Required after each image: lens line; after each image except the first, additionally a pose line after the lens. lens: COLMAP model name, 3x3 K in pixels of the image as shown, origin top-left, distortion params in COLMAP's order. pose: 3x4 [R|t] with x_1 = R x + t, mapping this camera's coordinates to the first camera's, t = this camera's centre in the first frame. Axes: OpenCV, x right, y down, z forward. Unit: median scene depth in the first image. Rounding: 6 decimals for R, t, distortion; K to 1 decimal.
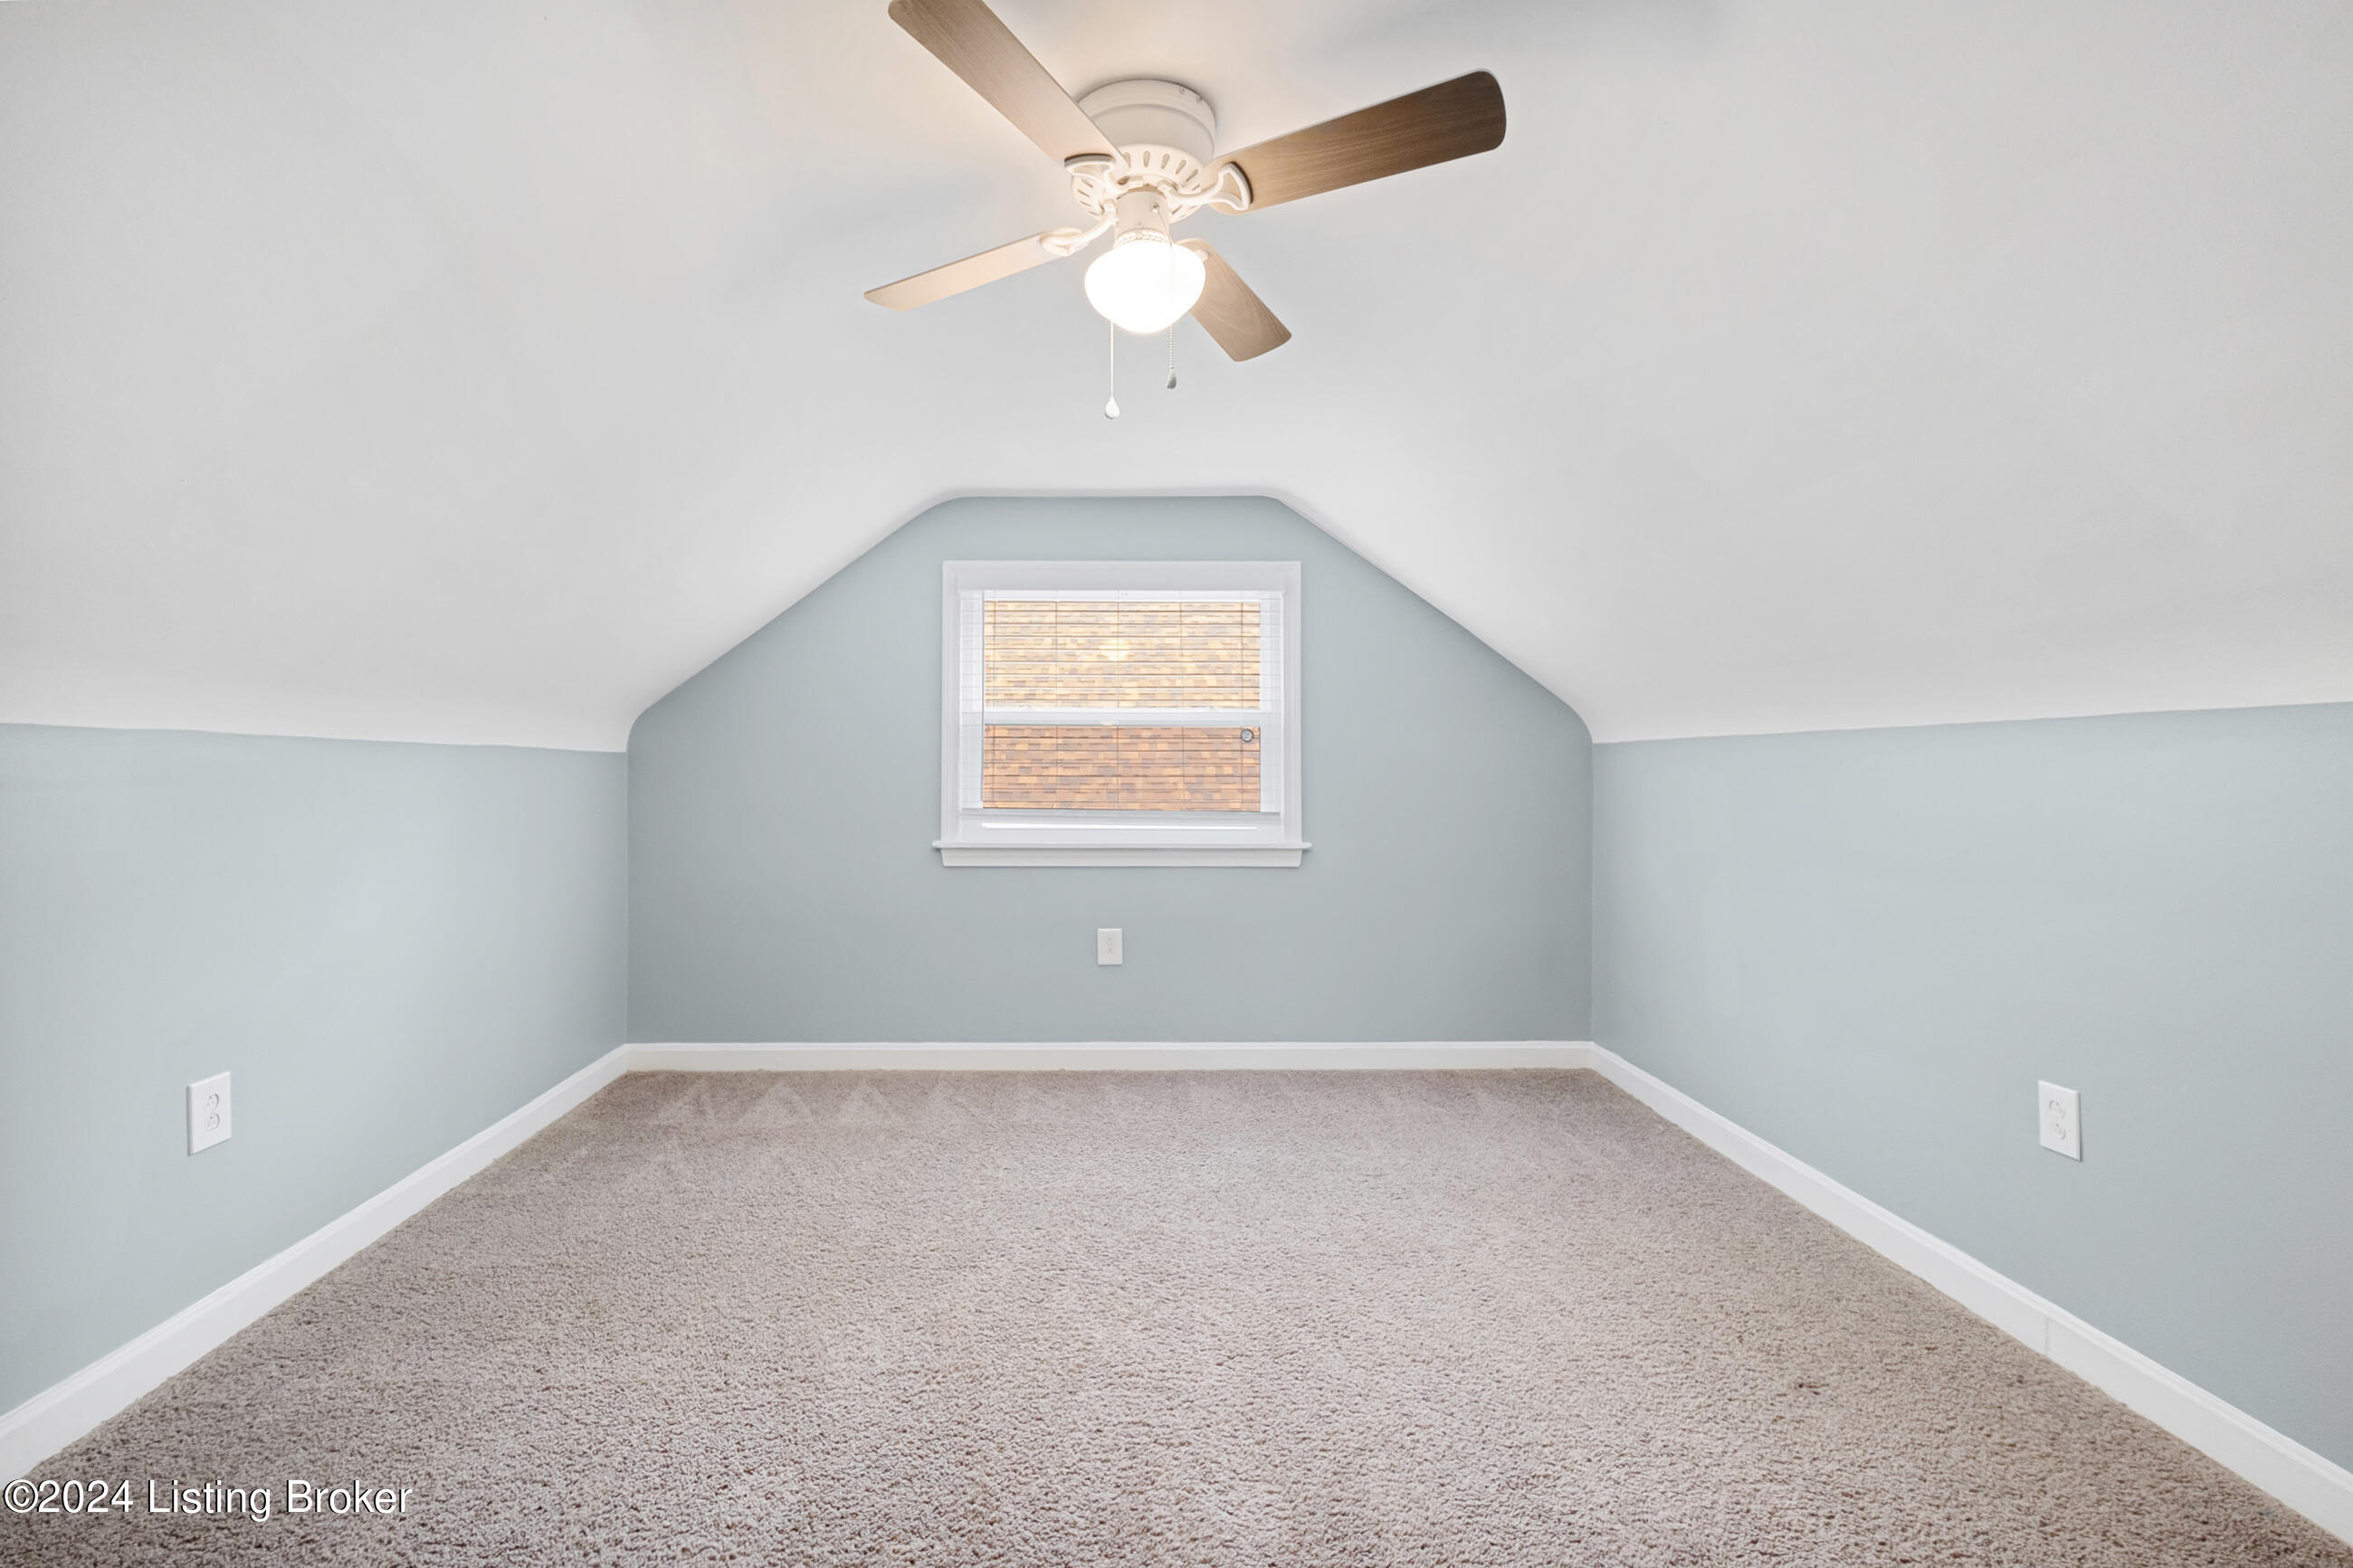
lens RADIAL K [[1053.3, 0, 1175.6], [0, 1053.3, 753.9], [0, 0, 1]] dist [0.012032, -0.014495]
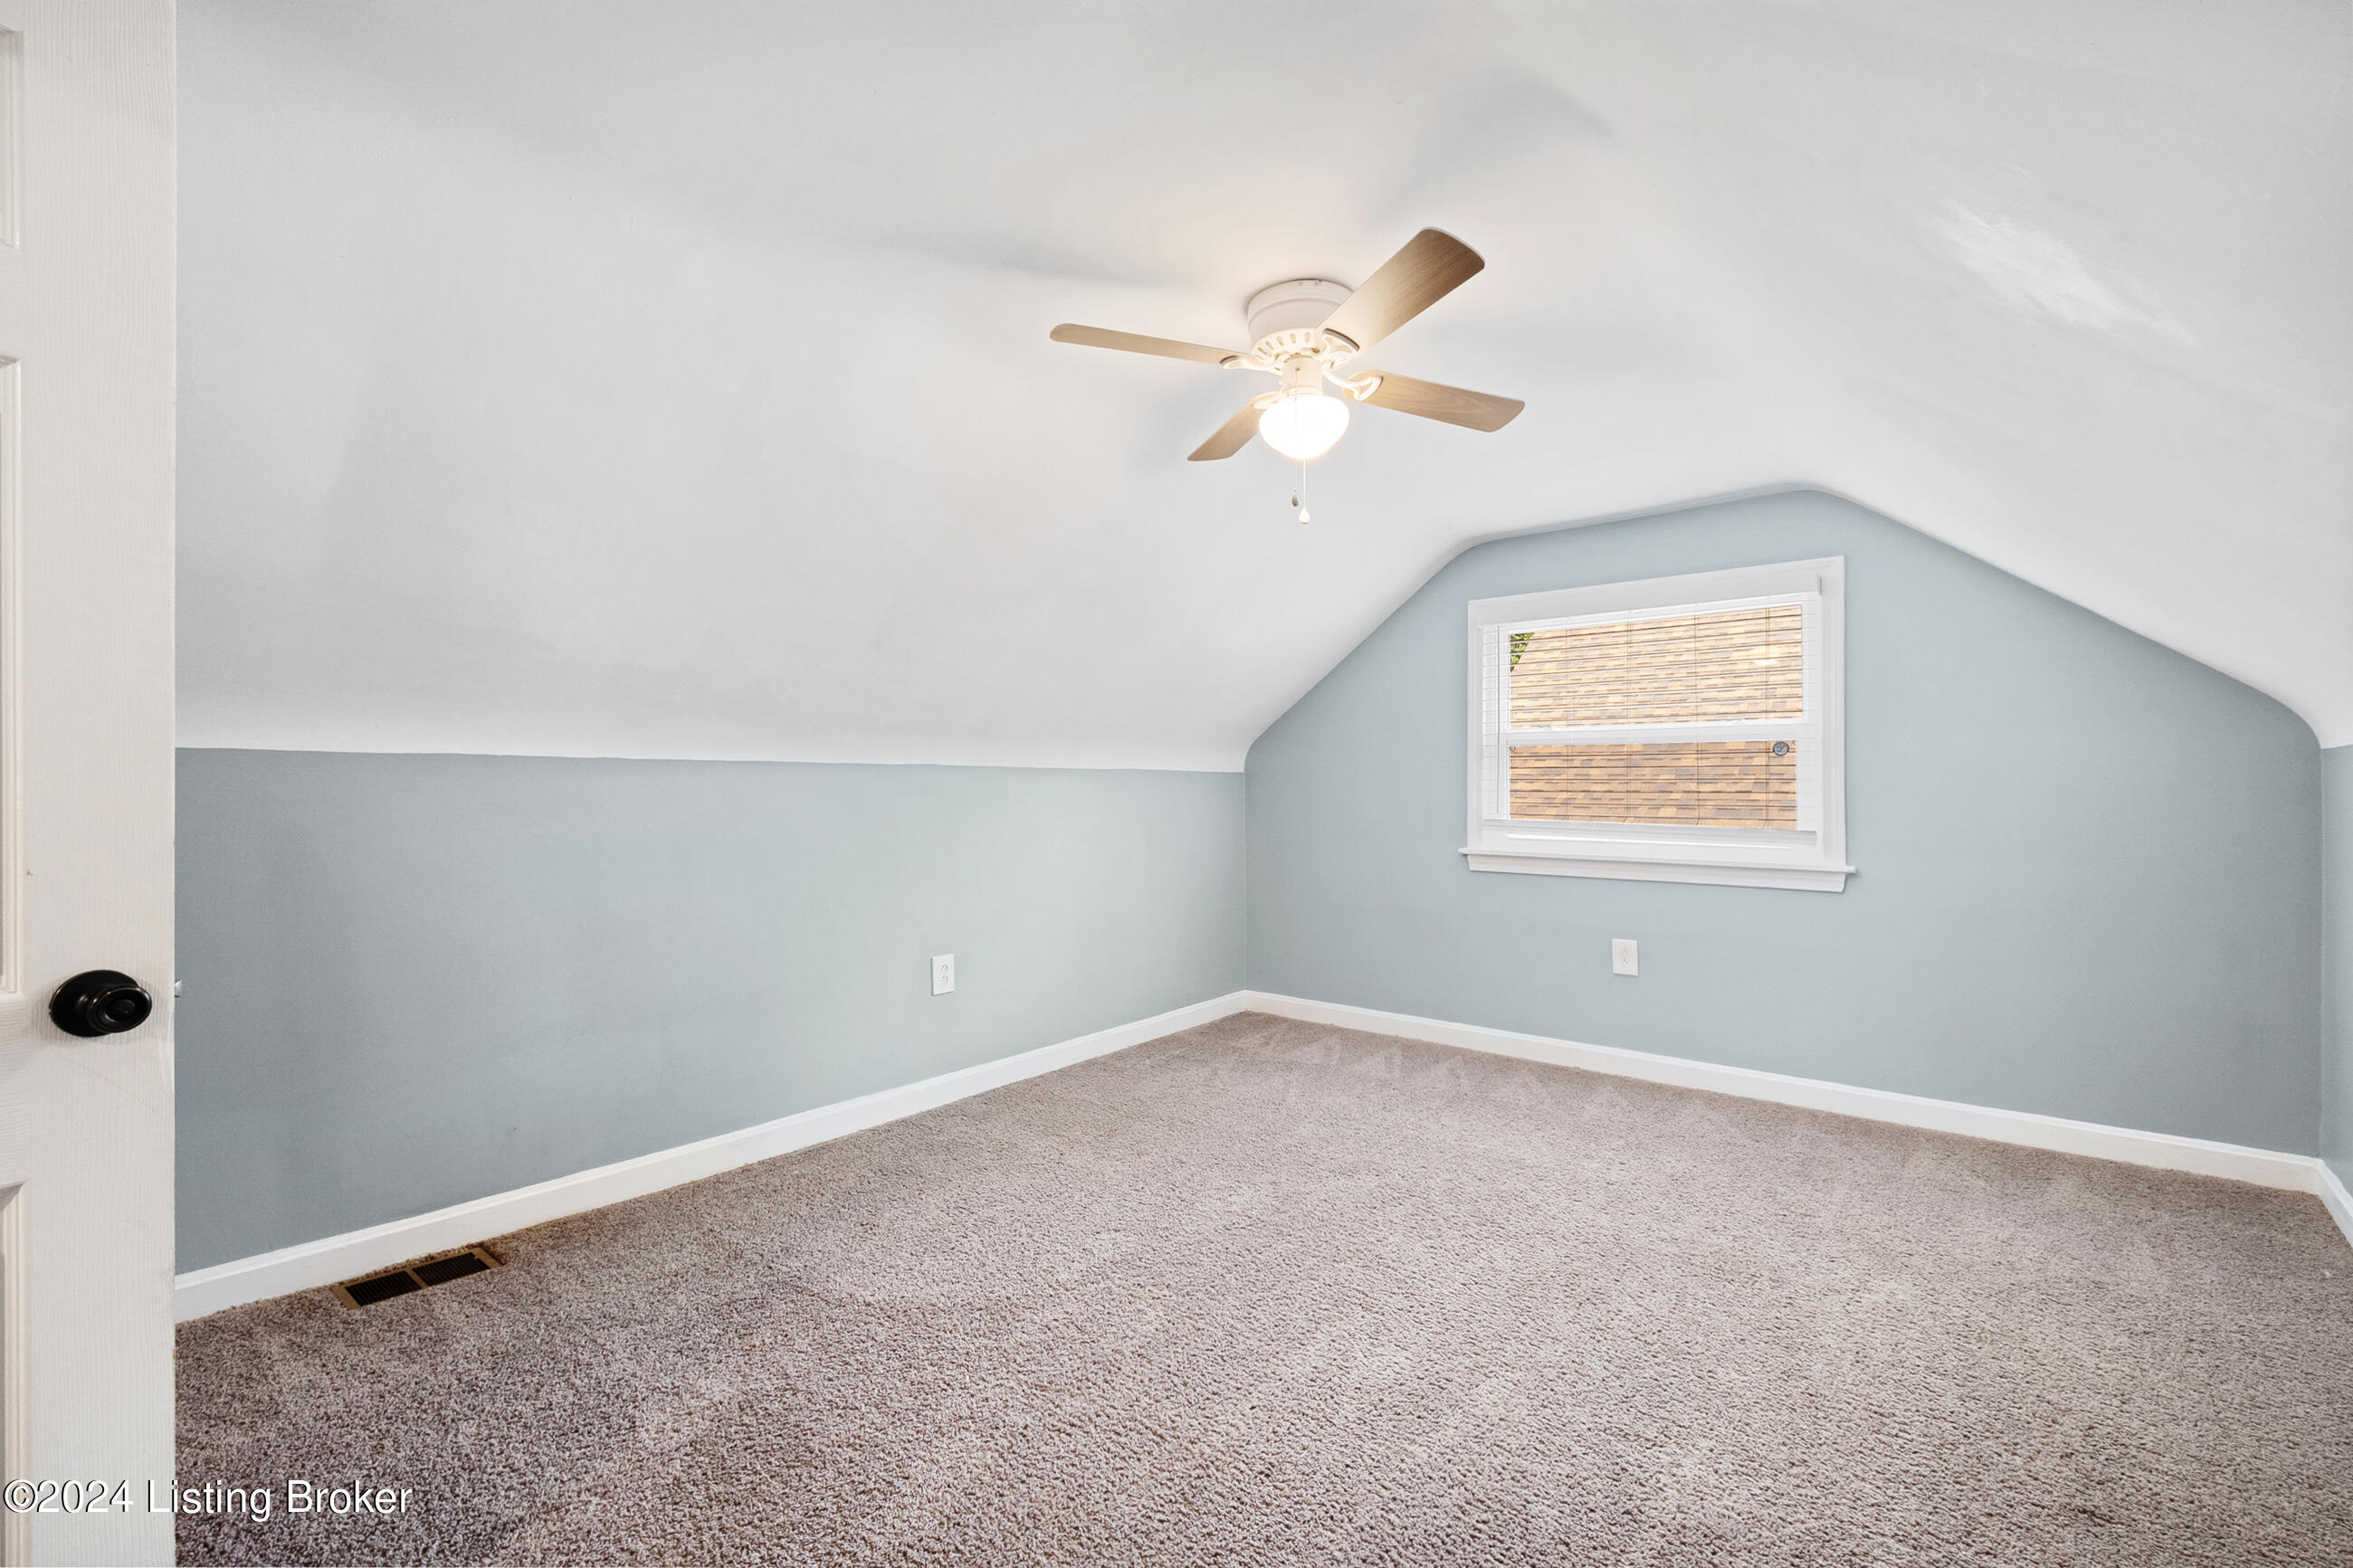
lens RADIAL K [[1019.4, 0, 1188.4], [0, 1019.4, 783.6], [0, 0, 1]] dist [-0.001344, -0.000711]
pose [[0.768173, -0.001191, -0.640241, 0.268881], [0.010093, 0.999897, 0.010249, -0.001145], [0.640163, -0.014335, 0.768106, -0.037700]]
